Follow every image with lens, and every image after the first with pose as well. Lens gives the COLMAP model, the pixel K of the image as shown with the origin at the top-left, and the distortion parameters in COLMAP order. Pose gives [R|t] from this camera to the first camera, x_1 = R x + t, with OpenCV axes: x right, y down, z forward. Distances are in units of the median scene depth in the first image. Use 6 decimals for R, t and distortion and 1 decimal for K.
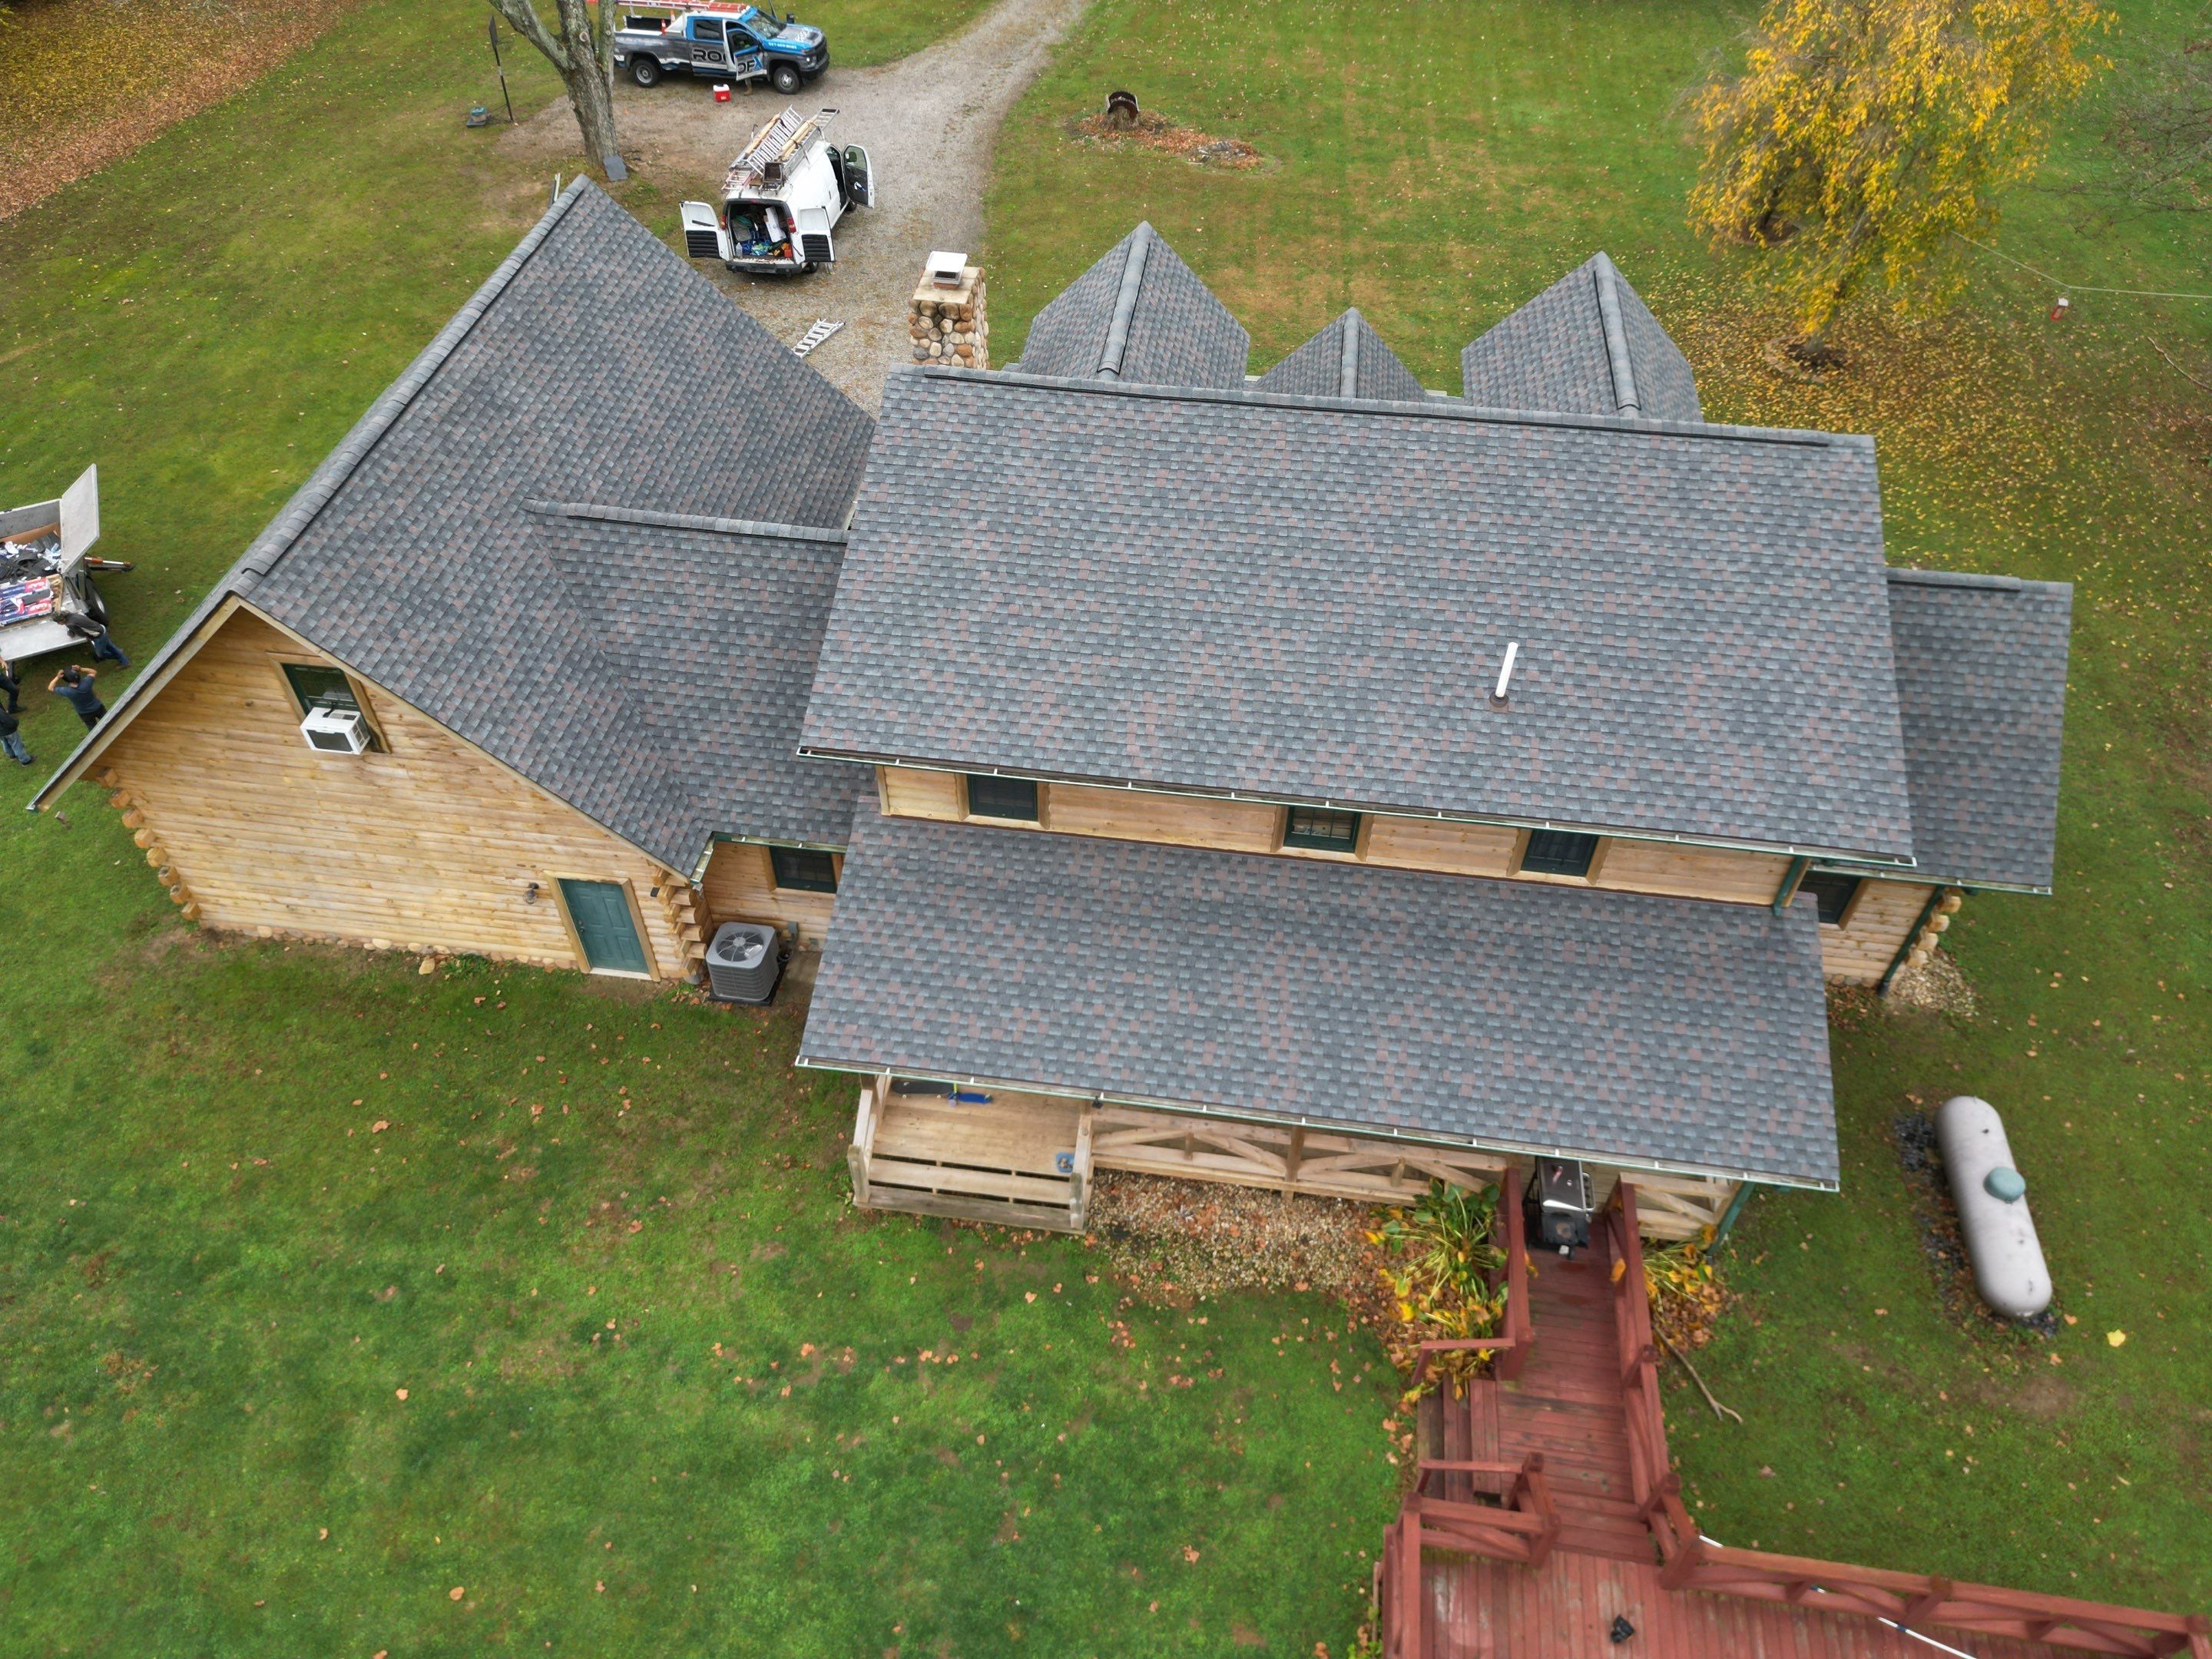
lens RADIAL K [[1551.5, 0, 1100.0], [0, 1551.5, 828.4], [0, 0, 1]] dist [0.077213, -0.077675]
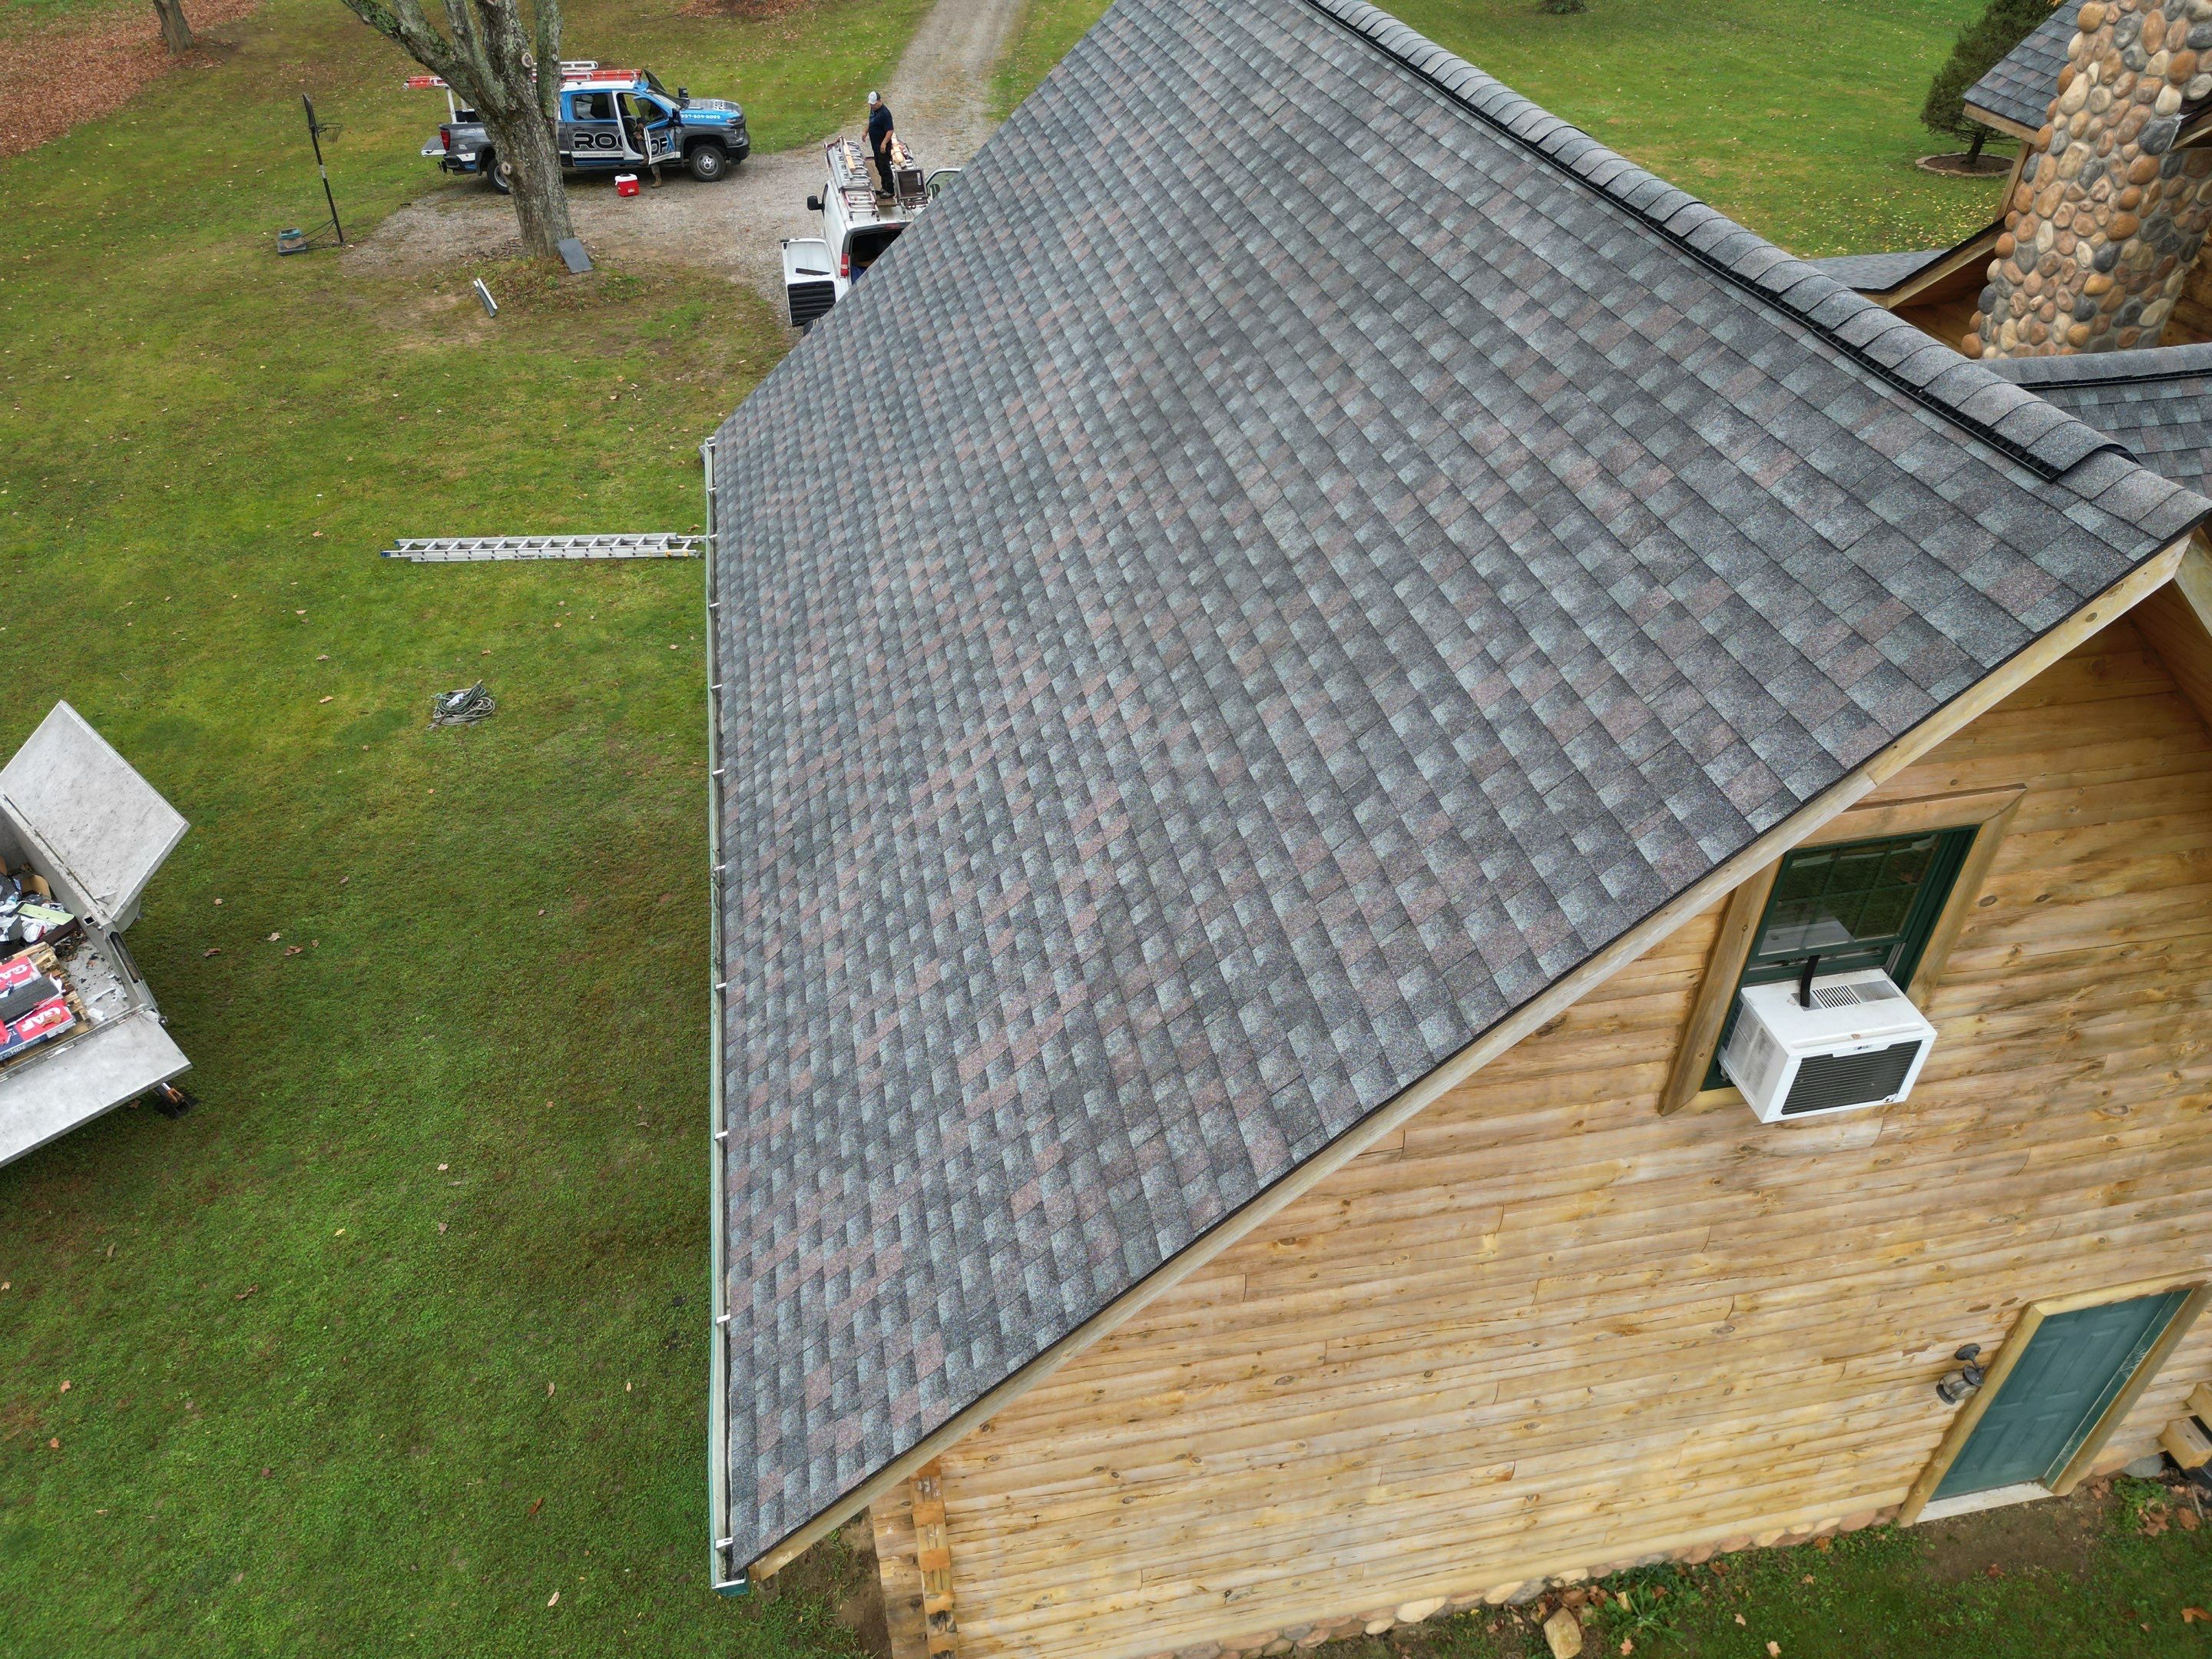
lens RADIAL K [[1543.1, 0, 1100.2], [0, 1543.1, 833.4], [0, 0, 1]] dist [0.072613, -0.060990]
pose [[0.944764, -0.205590, 0.255254, -0.671035], [0.238462, 0.965459, -0.105000, -0.101353], [-0.224850, 0.160069, 0.961156, 0.696913]]
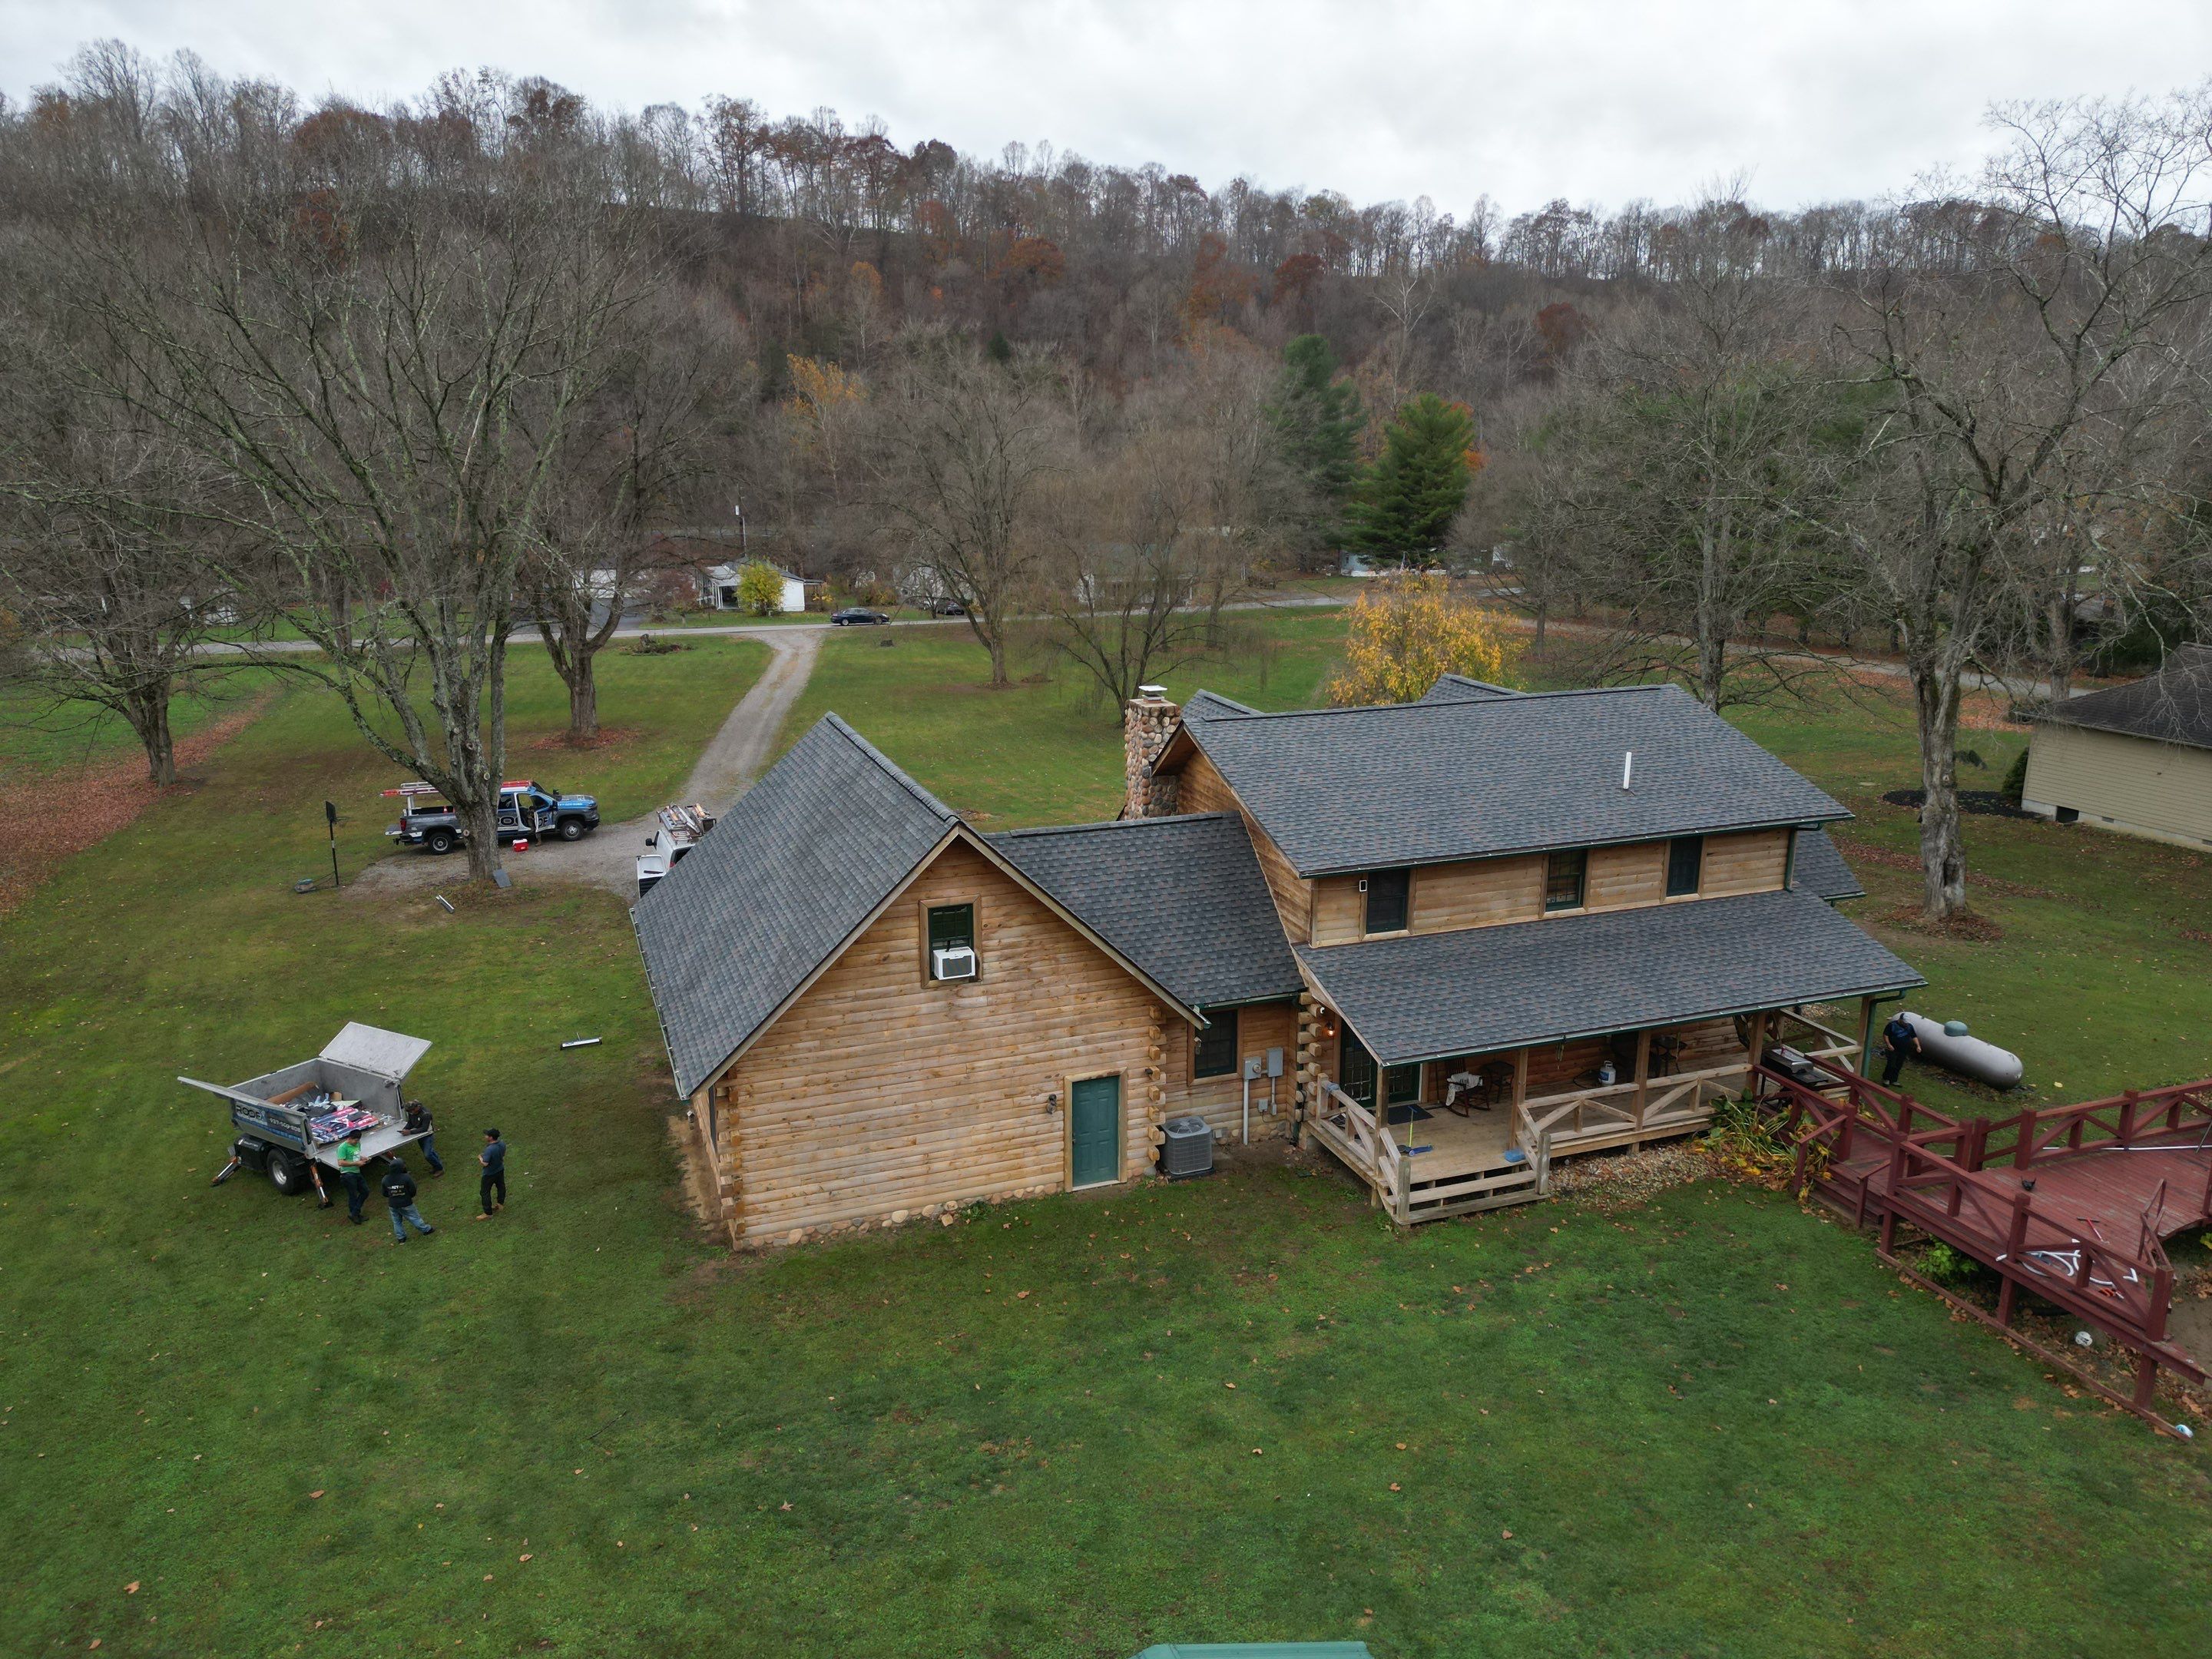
lens RADIAL K [[1551.5, 0, 1100.0], [0, 1551.5, 828.4], [0, 0, 1]] dist [0.077213, -0.077675]
pose [[0.881841, -0.126114, 0.454369, -0.928890], [0.346036, 0.827655, -0.441866, 0.454637], [-0.320336, 0.546884, 0.773501, -0.122170]]
